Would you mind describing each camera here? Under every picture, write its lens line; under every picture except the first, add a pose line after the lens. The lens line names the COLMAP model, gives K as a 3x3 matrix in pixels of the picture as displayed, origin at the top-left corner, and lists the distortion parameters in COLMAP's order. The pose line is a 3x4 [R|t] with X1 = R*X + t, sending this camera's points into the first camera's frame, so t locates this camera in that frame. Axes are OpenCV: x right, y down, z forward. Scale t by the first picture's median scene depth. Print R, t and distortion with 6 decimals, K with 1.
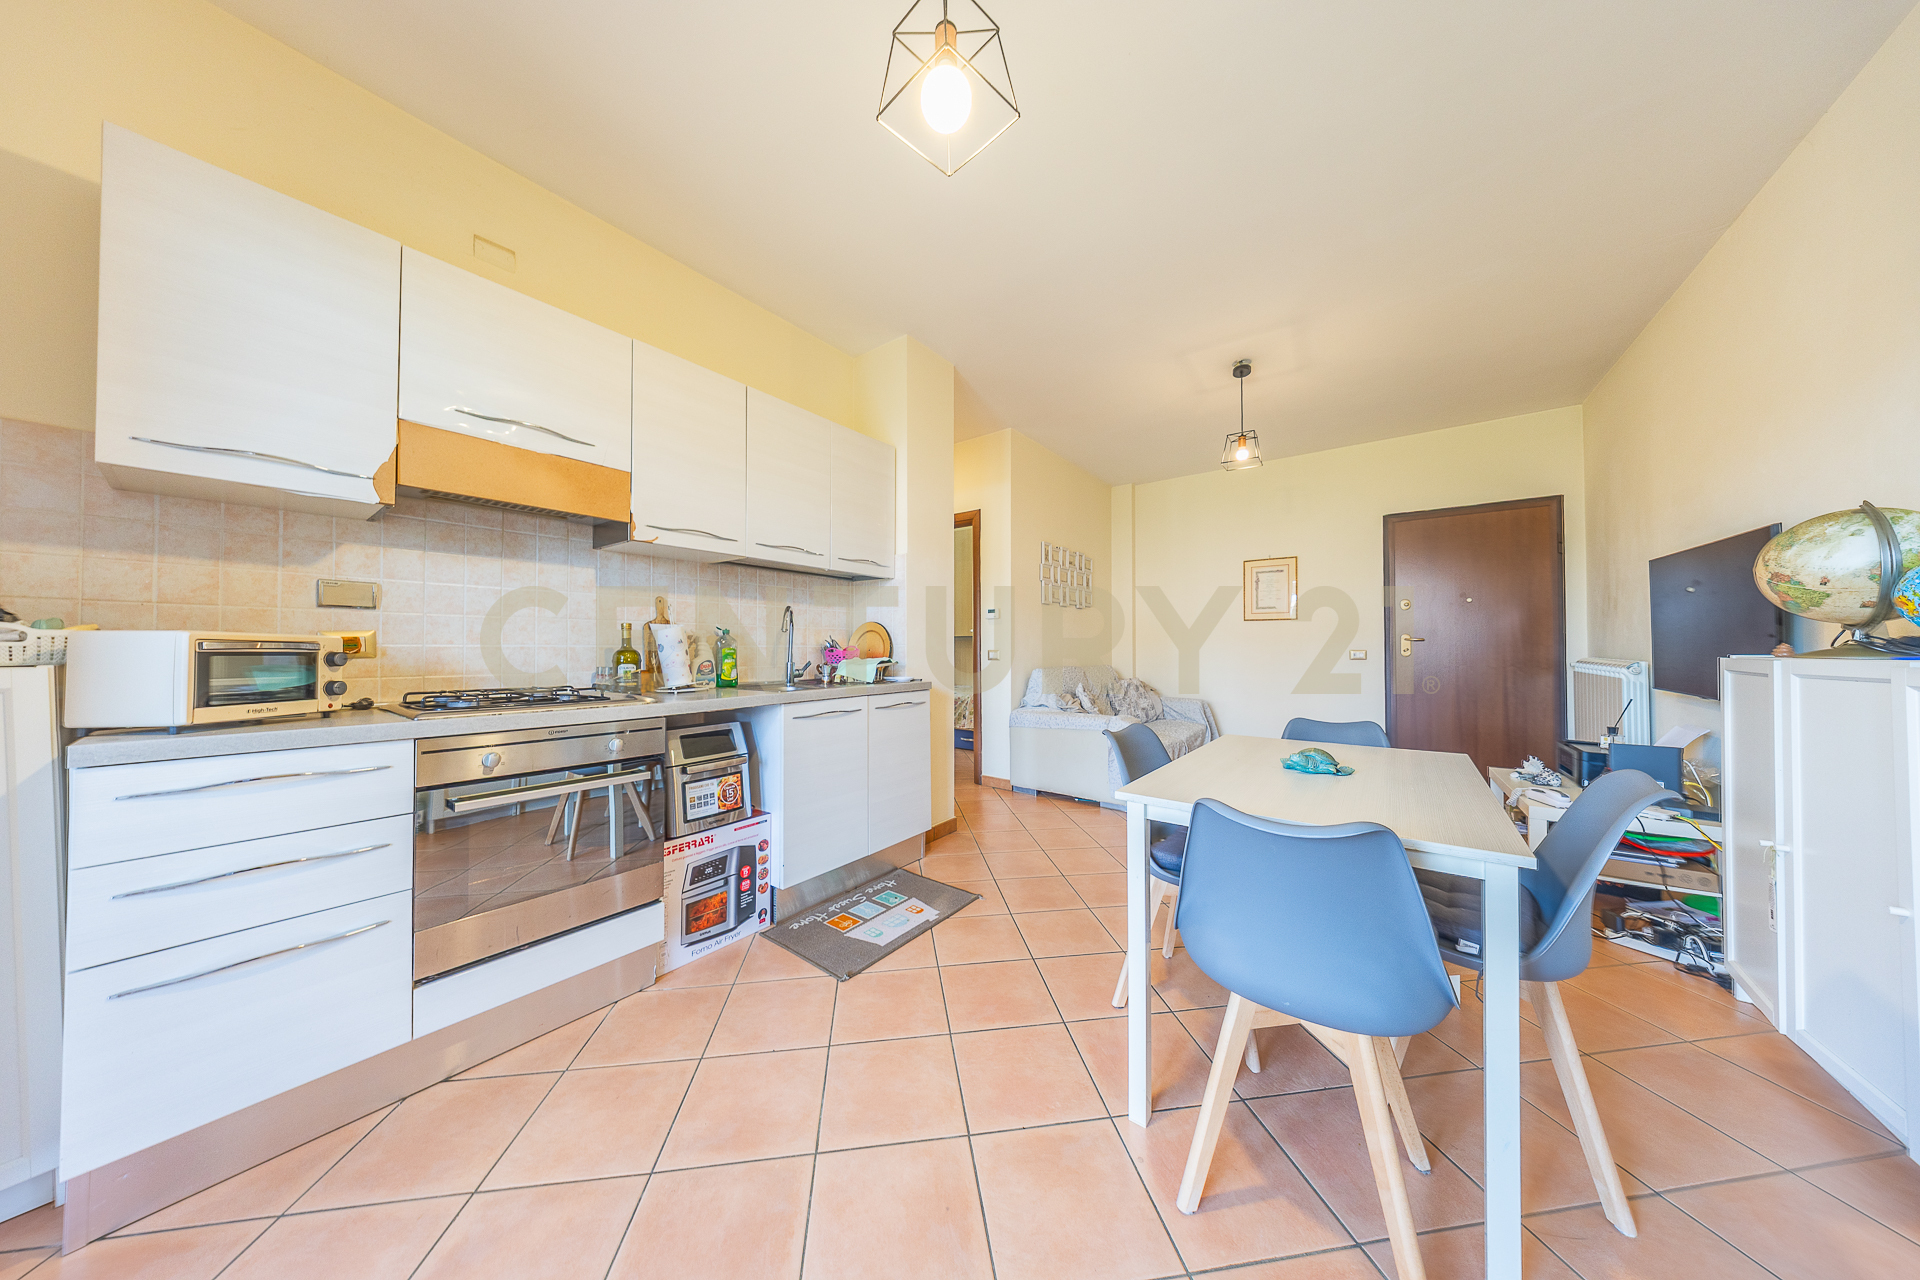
lens RADIAL K [[578.3, 0, 985.2], [0, 578.3, 635.2], [0, 0, 1]] dist [0.014655, -0.000273]
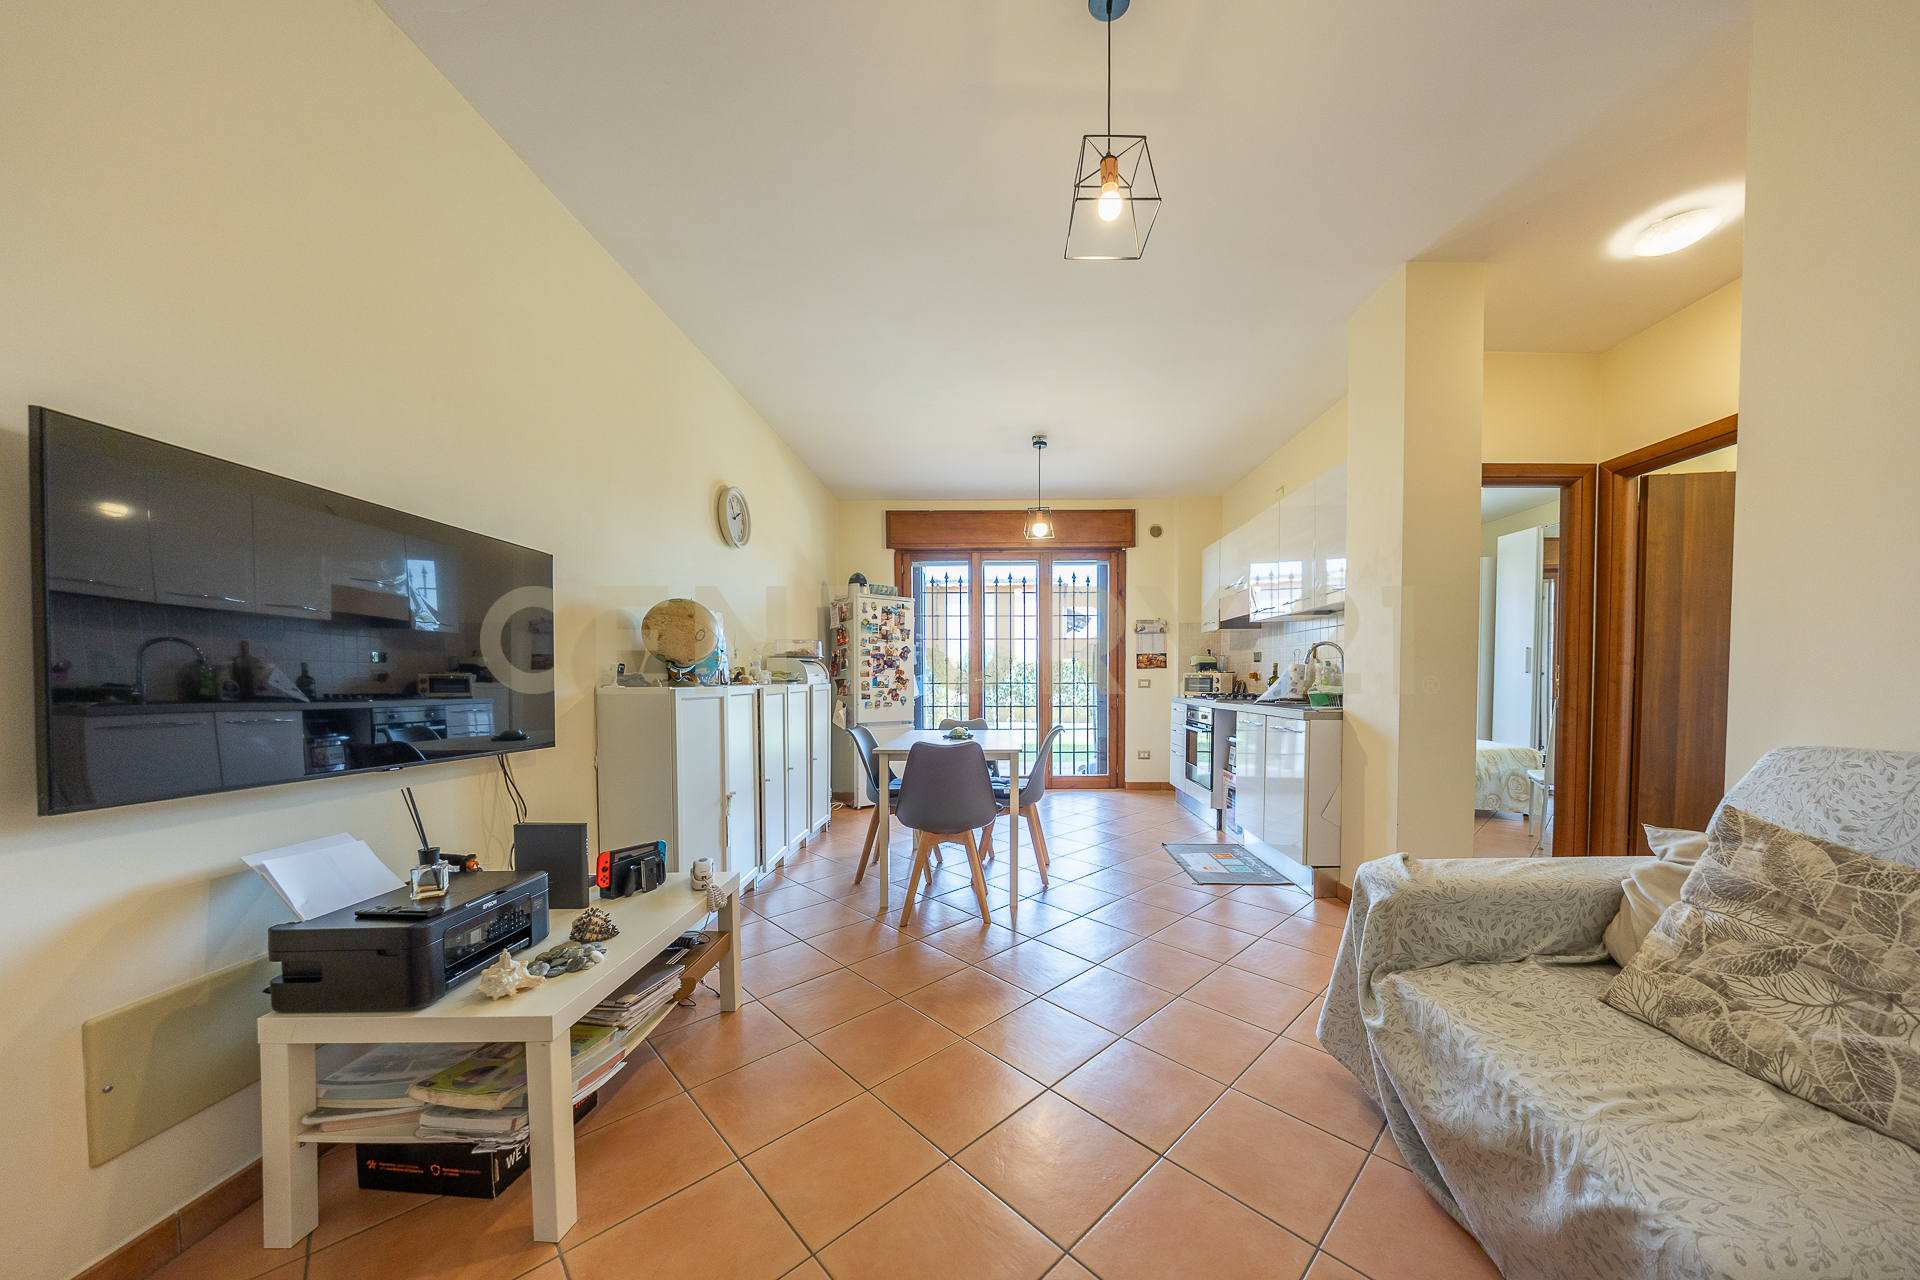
lens RADIAL K [[630.8, 0, 1019.7], [0, 630.8, 698.8], [0, 0, 1]] dist [0.002791, -0.001648]
pose [[-0.804896, 0.025886, -0.592851, 1.193829], [0.021226, 0.999665, 0.014832, 0.044543], [0.593036, -0.000645, -0.805176, 2.064819]]
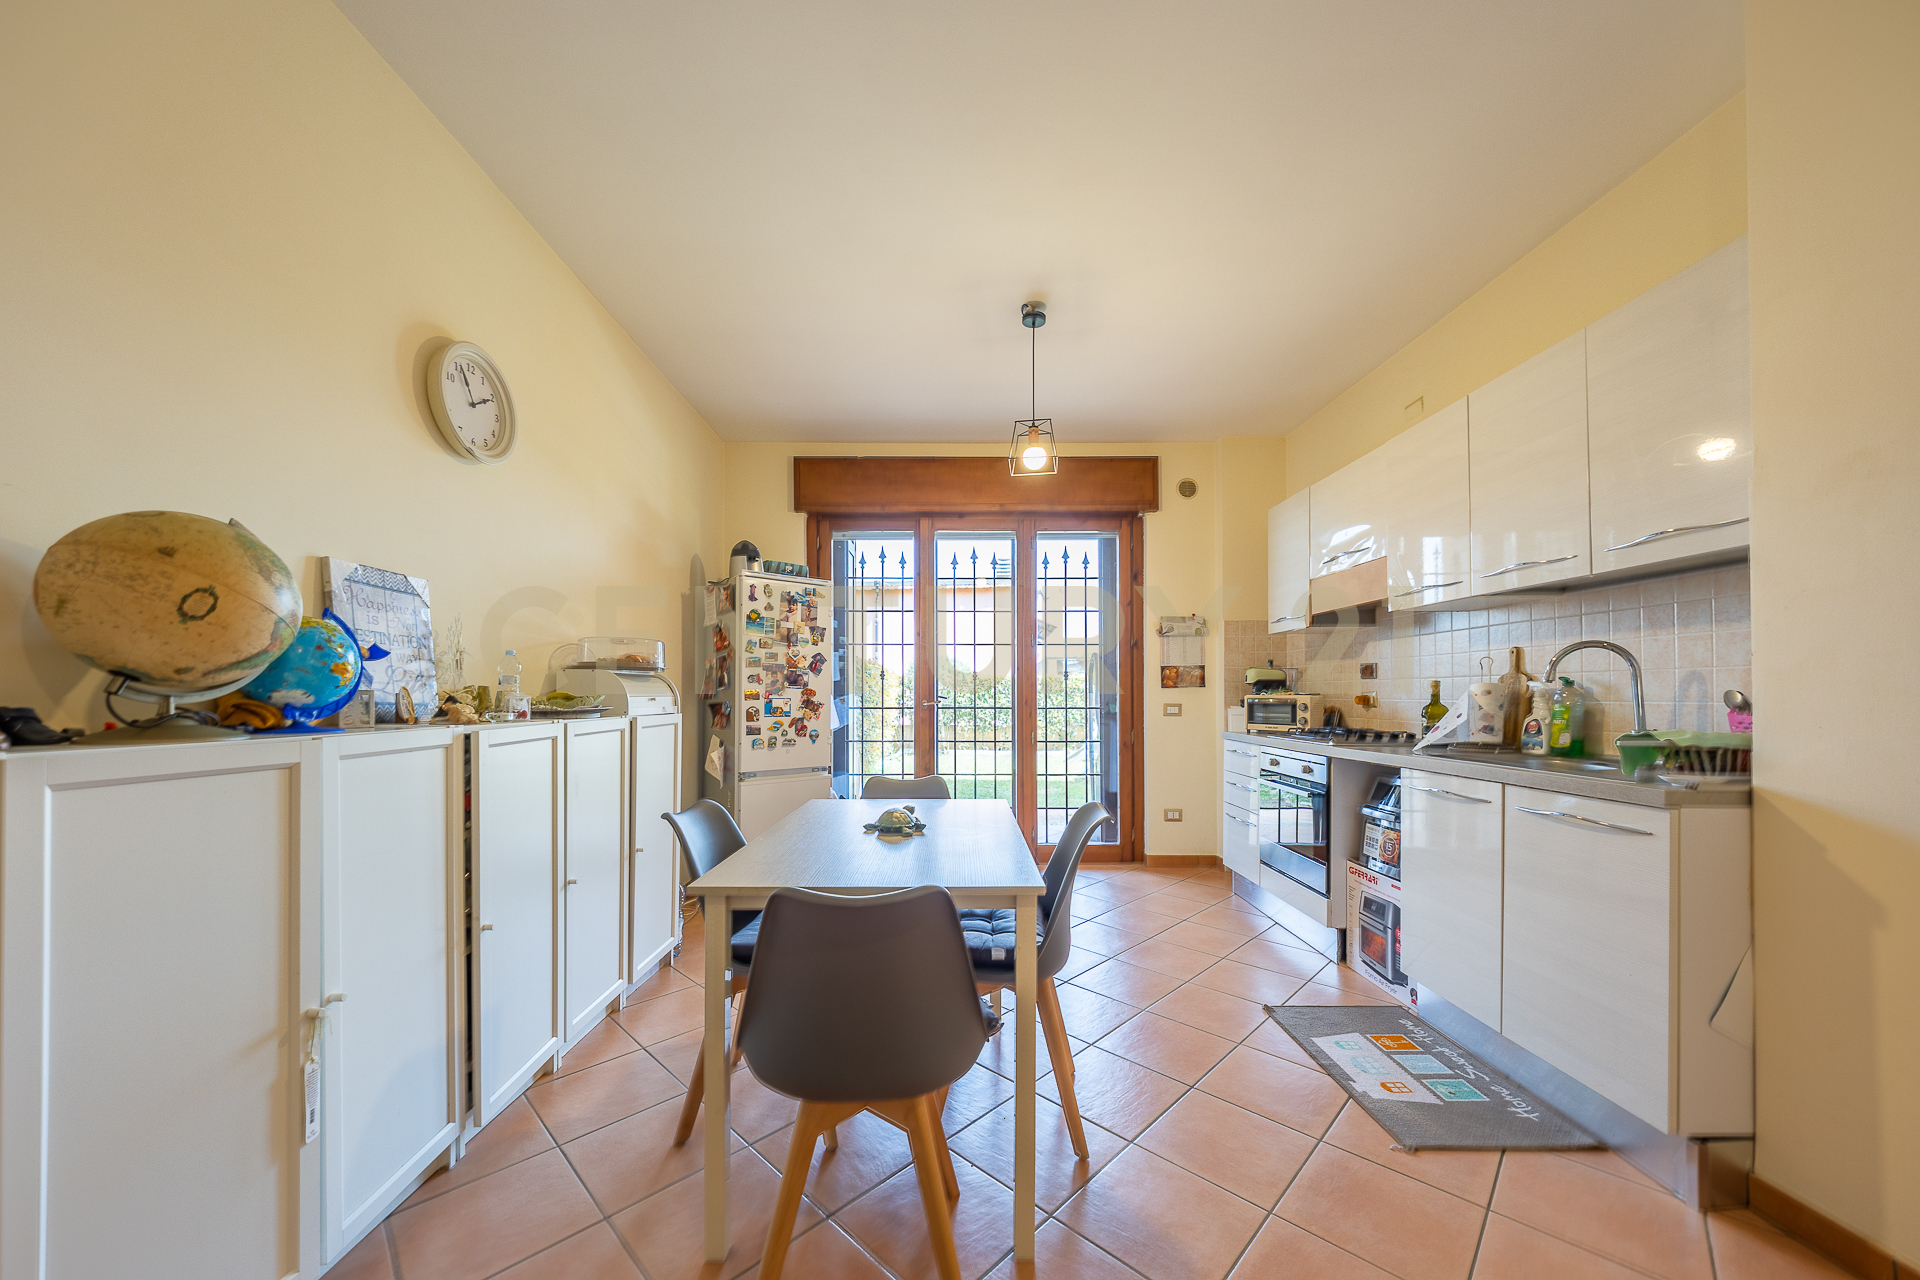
lens RADIAL K [[646.5, 0, 966.4], [0, 646.5, 691.6], [0, 0, 1]] dist [0.002422, -0.001083]
pose [[-0.802843, 0.002560, -0.596185, 0.780431], [0.019192, 0.999584, -0.021552, 0.008916], [0.595881, -0.028744, -0.802558, 1.387058]]
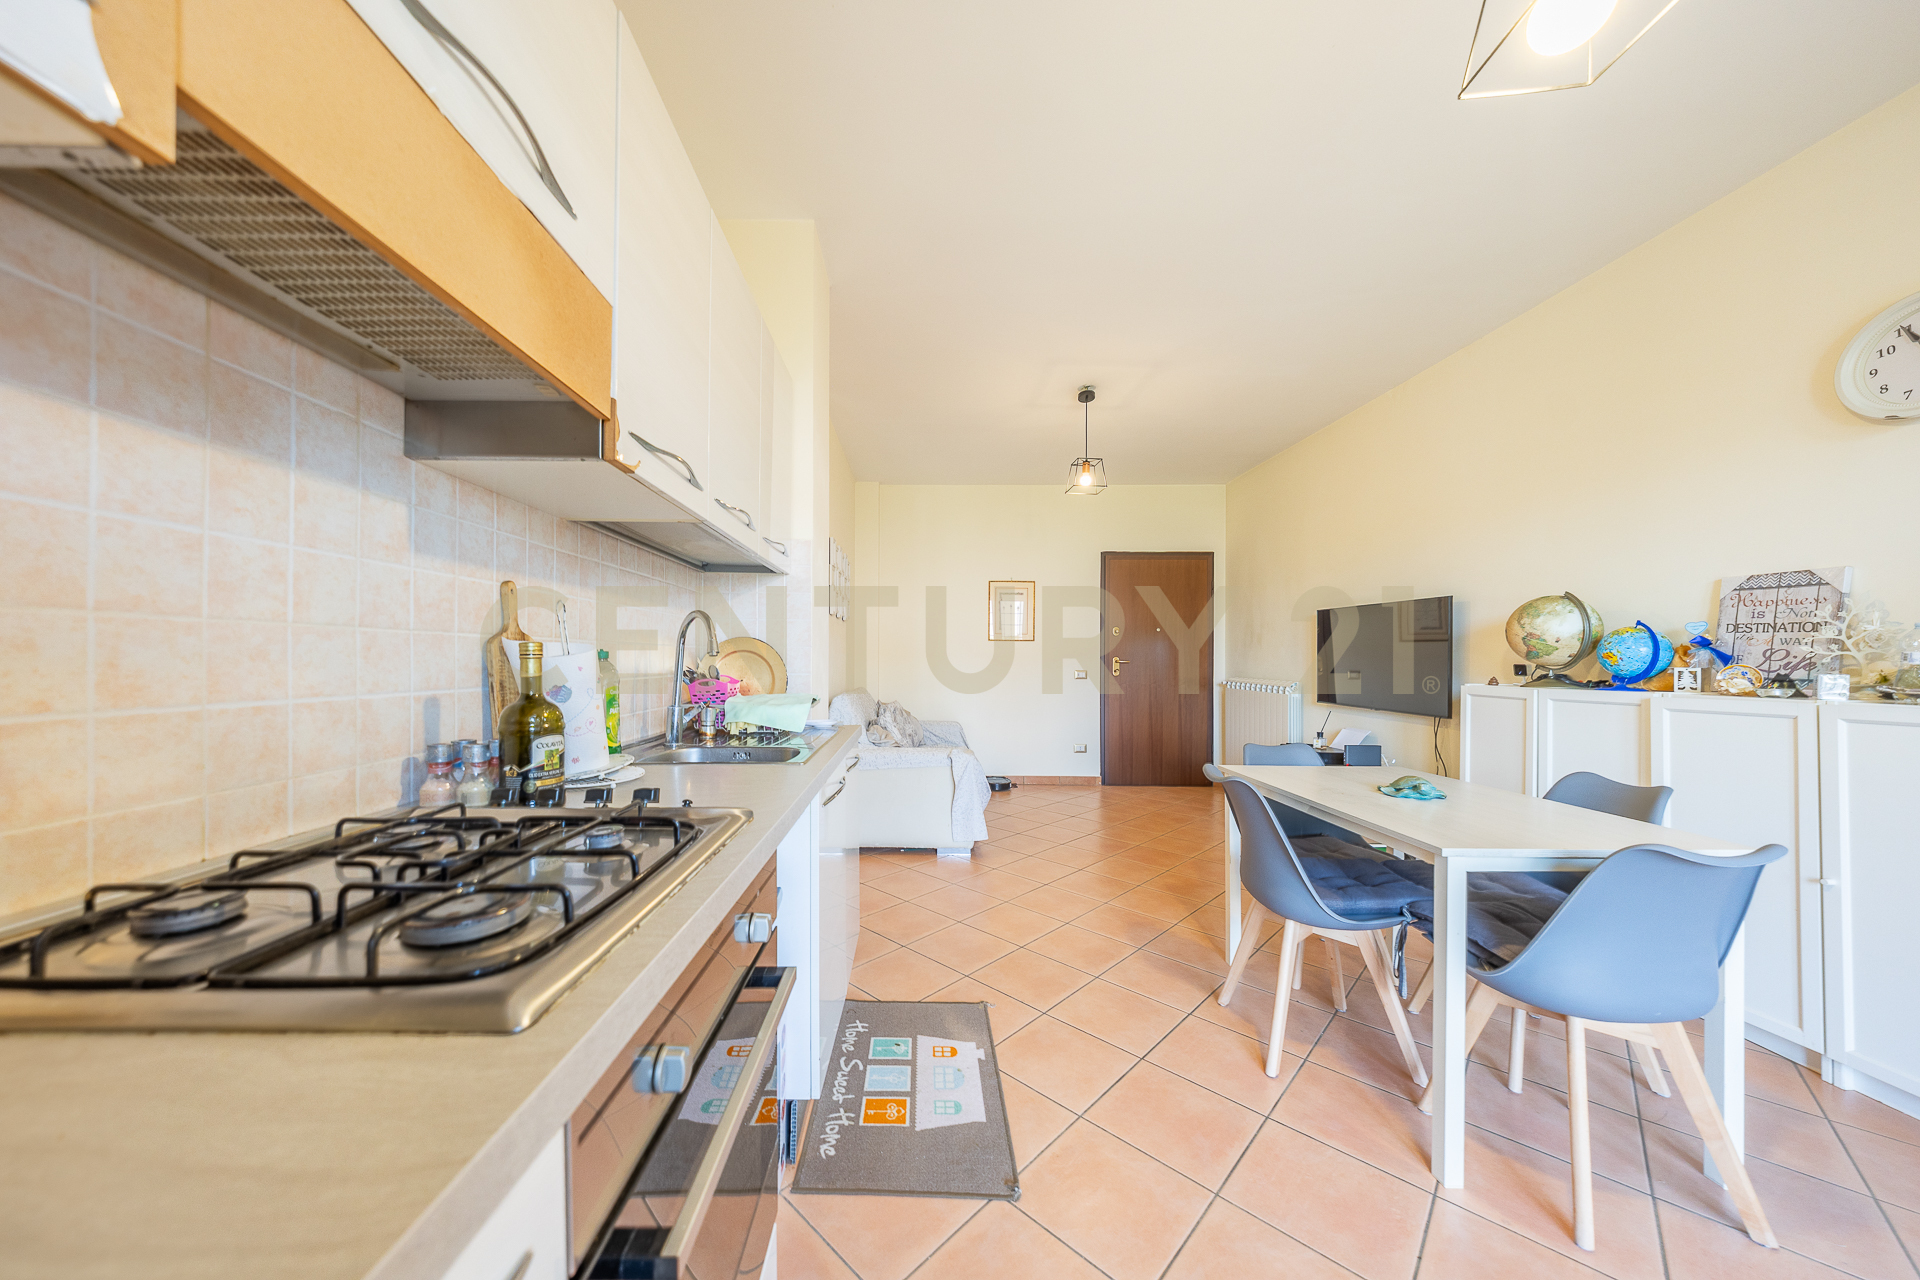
lens RADIAL K [[630.8, 0, 932.3], [0, 630.8, 655.5], [0, 0, 1]] dist [0.002791, -0.001648]
pose [[0.803822, 0.010449, 0.594778, -0.625546], [-0.021135, 0.999716, 0.011000, -0.021210], [-0.594494, -0.021413, 0.803815, 0.415201]]
